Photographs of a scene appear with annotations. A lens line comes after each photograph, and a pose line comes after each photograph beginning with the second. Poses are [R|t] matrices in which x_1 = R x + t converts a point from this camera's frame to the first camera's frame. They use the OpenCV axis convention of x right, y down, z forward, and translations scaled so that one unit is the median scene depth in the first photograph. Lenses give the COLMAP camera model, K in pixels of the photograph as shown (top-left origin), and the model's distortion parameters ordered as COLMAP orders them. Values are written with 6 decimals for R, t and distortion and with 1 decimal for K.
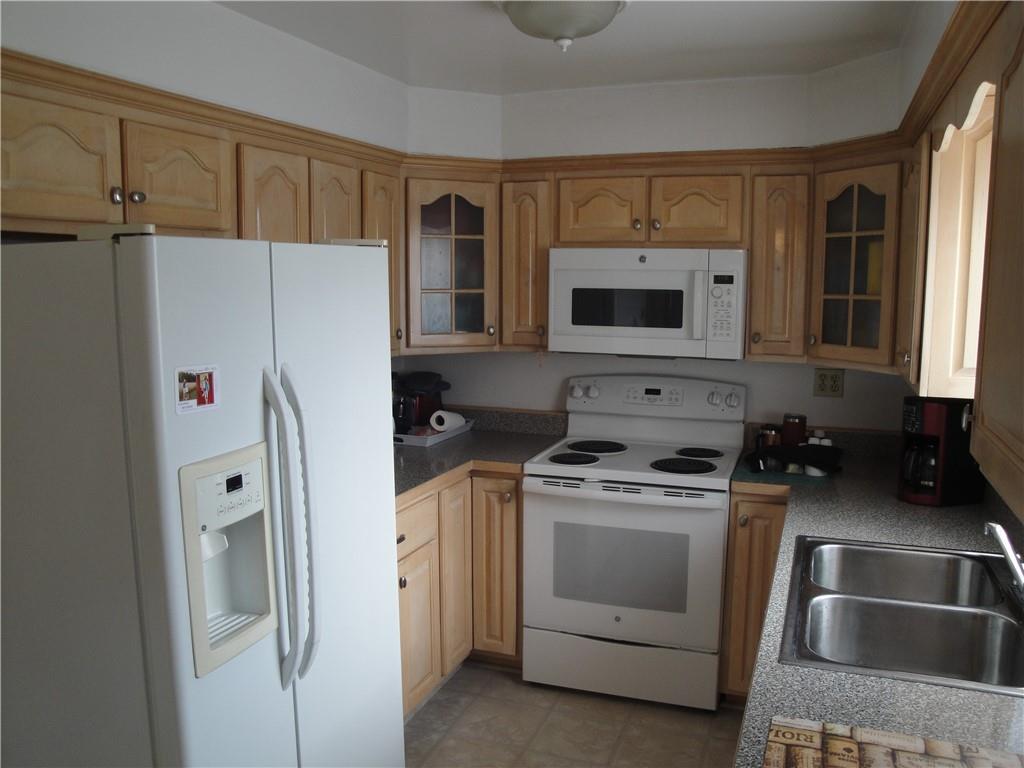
lens RADIAL K [[842.3, 0, 506.4], [0, 842.3, 393.8], [0, 0, 1]] dist [-0.171934, 0.150267]
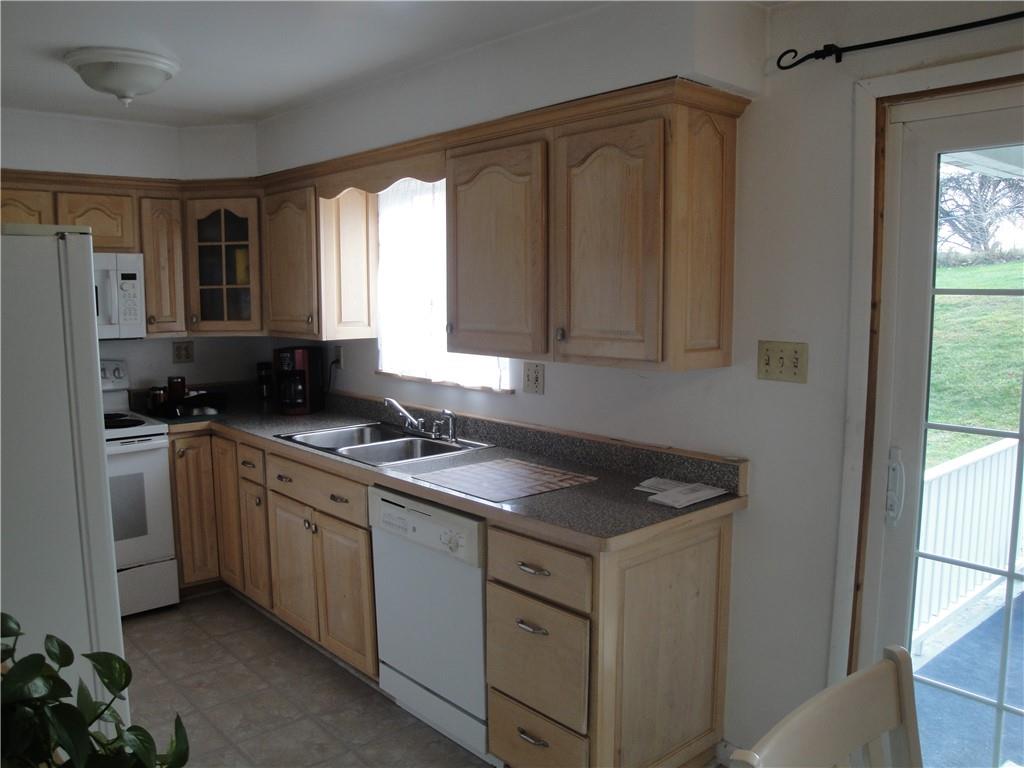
lens RADIAL K [[842.3, 0, 506.4], [0, 842.3, 393.8], [0, 0, 1]] dist [-0.171934, 0.150267]
pose [[0.467243, -0.117268, 0.876317, -0.598226], [0.121613, 0.990268, 0.067674, 0.029203], [-0.875725, 0.074951, 0.476957, -0.111330]]
